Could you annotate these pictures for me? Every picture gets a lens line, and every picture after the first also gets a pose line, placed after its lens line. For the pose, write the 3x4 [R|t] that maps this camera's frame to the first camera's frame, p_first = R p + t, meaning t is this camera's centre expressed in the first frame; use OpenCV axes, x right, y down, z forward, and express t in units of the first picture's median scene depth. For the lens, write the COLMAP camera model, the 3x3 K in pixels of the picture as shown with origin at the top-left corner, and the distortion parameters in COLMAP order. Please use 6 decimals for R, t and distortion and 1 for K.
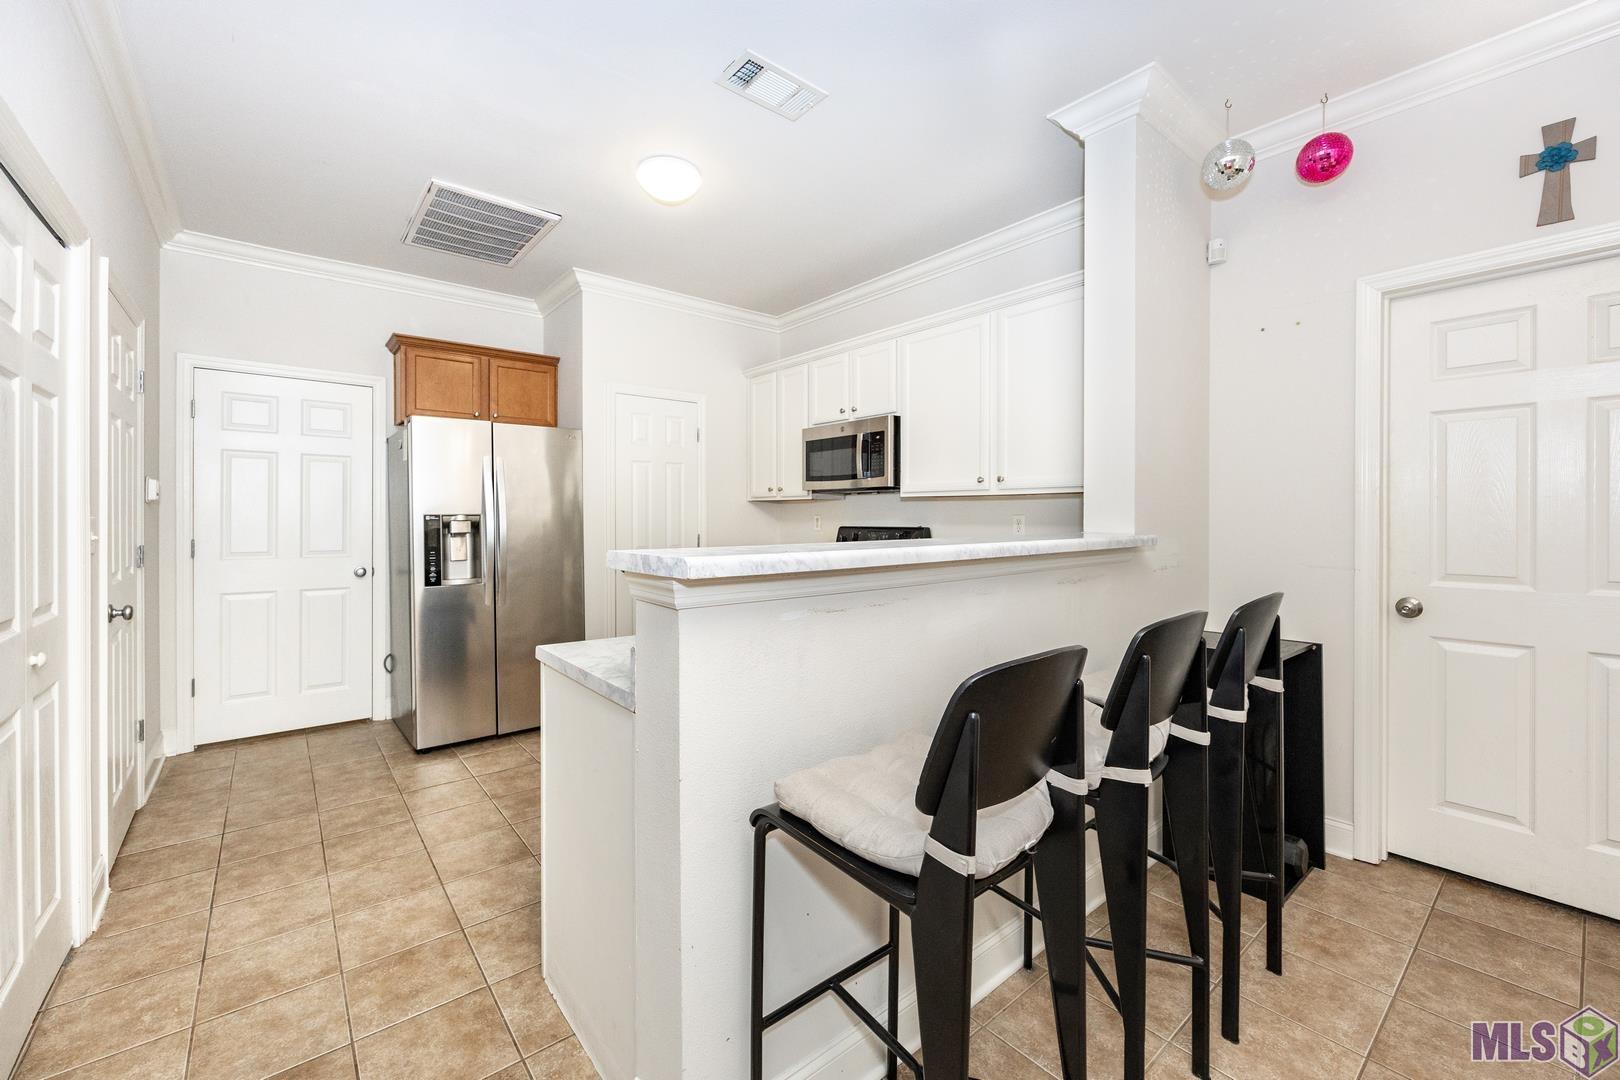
lens RADIAL K [[648.0, 0, 793.0], [0, 648.0, 512.7], [0, 0, 1]] dist [-0.000944, -0.000125]
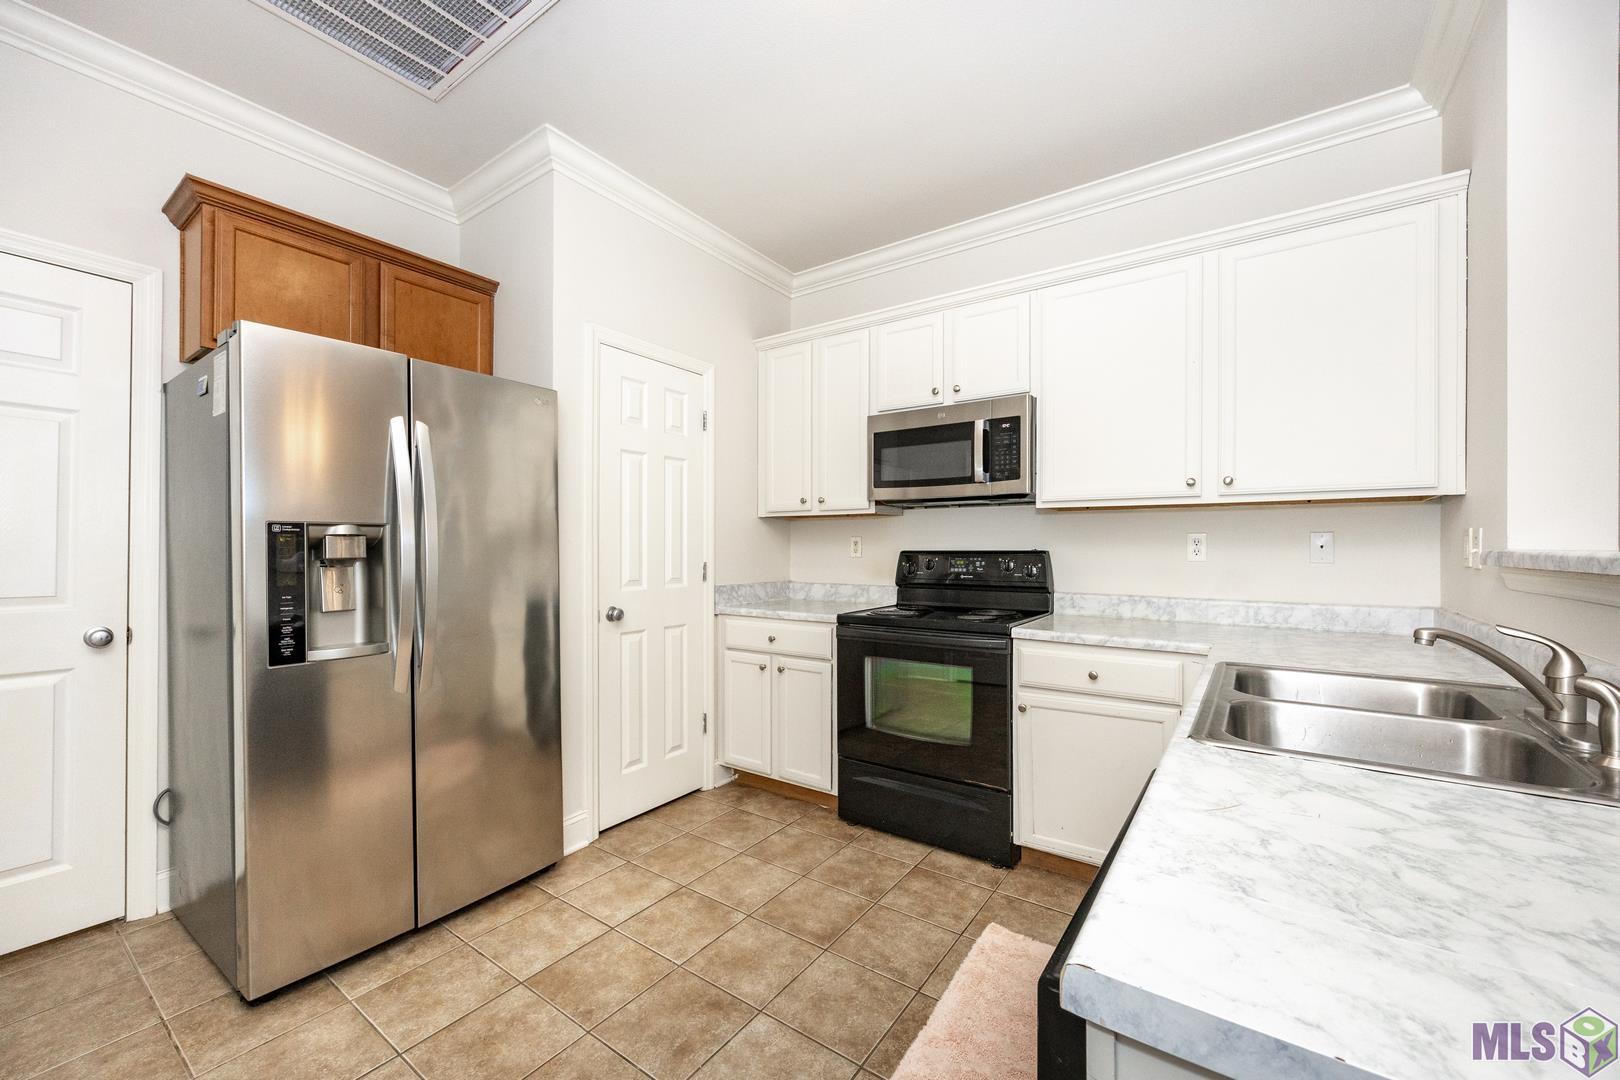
lens RADIAL K [[630.5, 0, 810.0], [0, 630.5, 540.0], [0, 0, 1]] dist [-0.002300, -0.000466]
pose [[0.961992, 0.004563, 0.273040, -0.264525], [-0.002907, 0.999975, -0.006468, 0.016461], [-0.273062, 0.005428, 0.961981, 0.370080]]
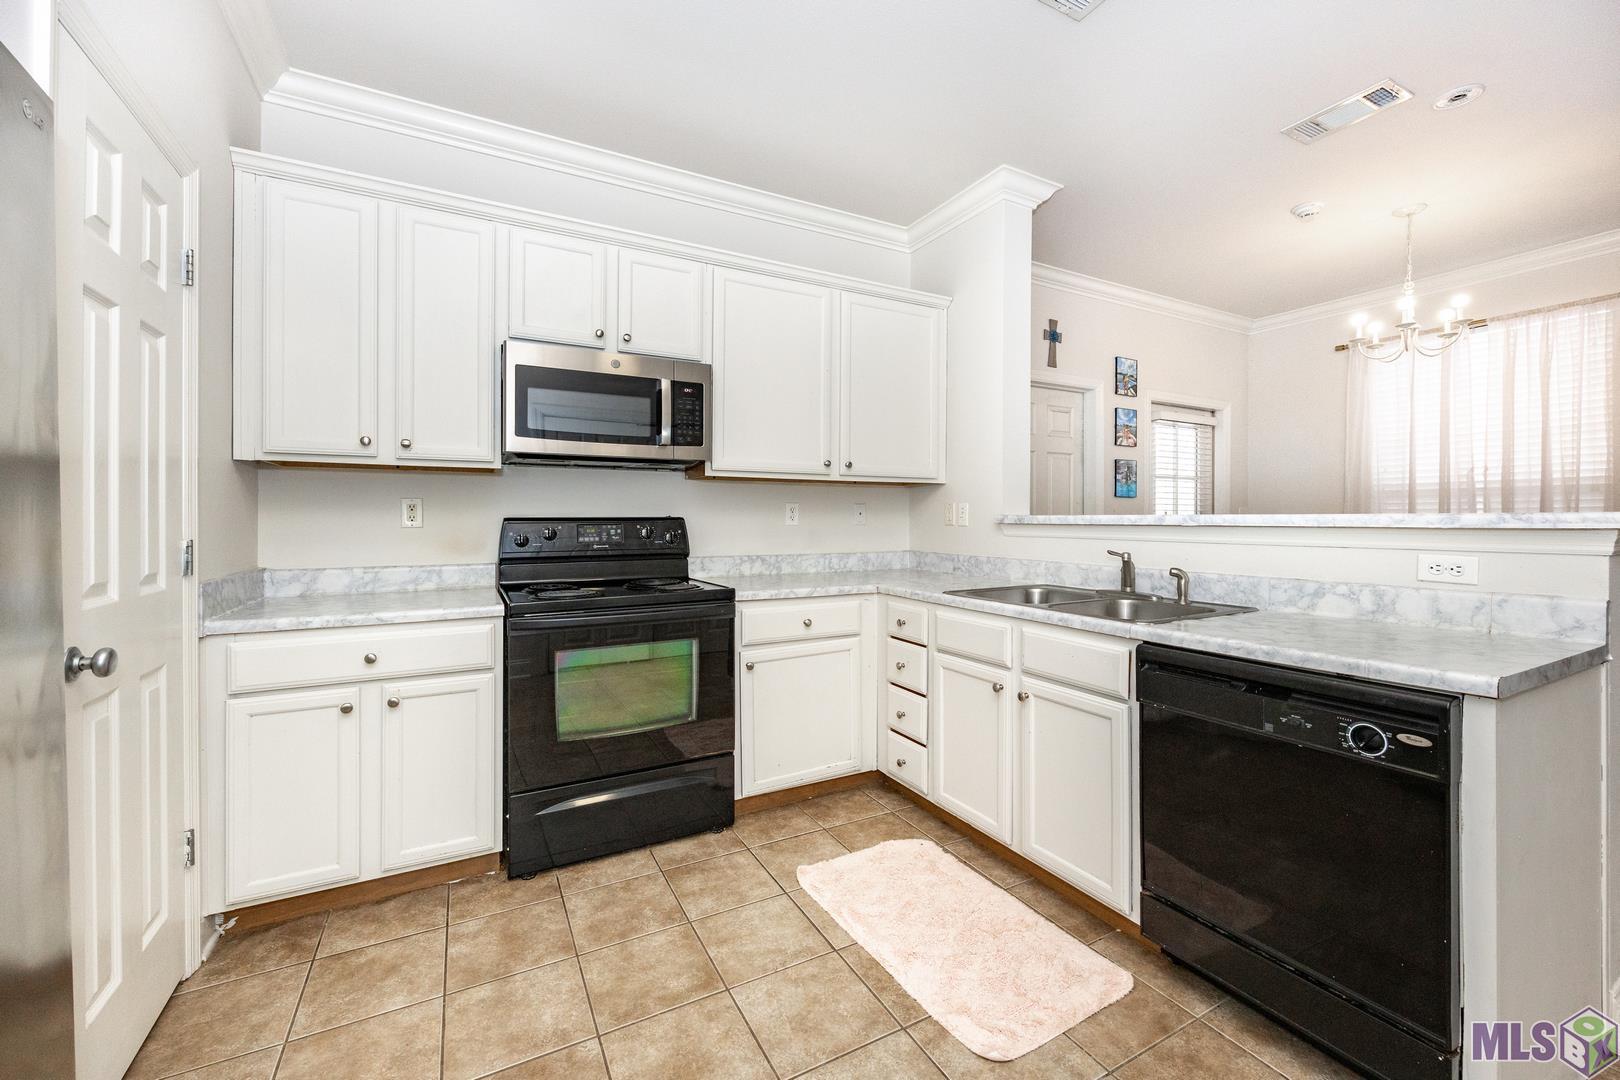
lens RADIAL K [[648.0, 0, 793.0], [0, 648.0, 512.7], [0, 0, 1]] dist [-0.000944, -0.000125]
pose [[0.193829, 0.006357, 0.981015, -0.528987], [-0.007640, 0.999958, -0.004970, 0.020796], [-0.981006, -0.006532, 0.193870, 0.717966]]
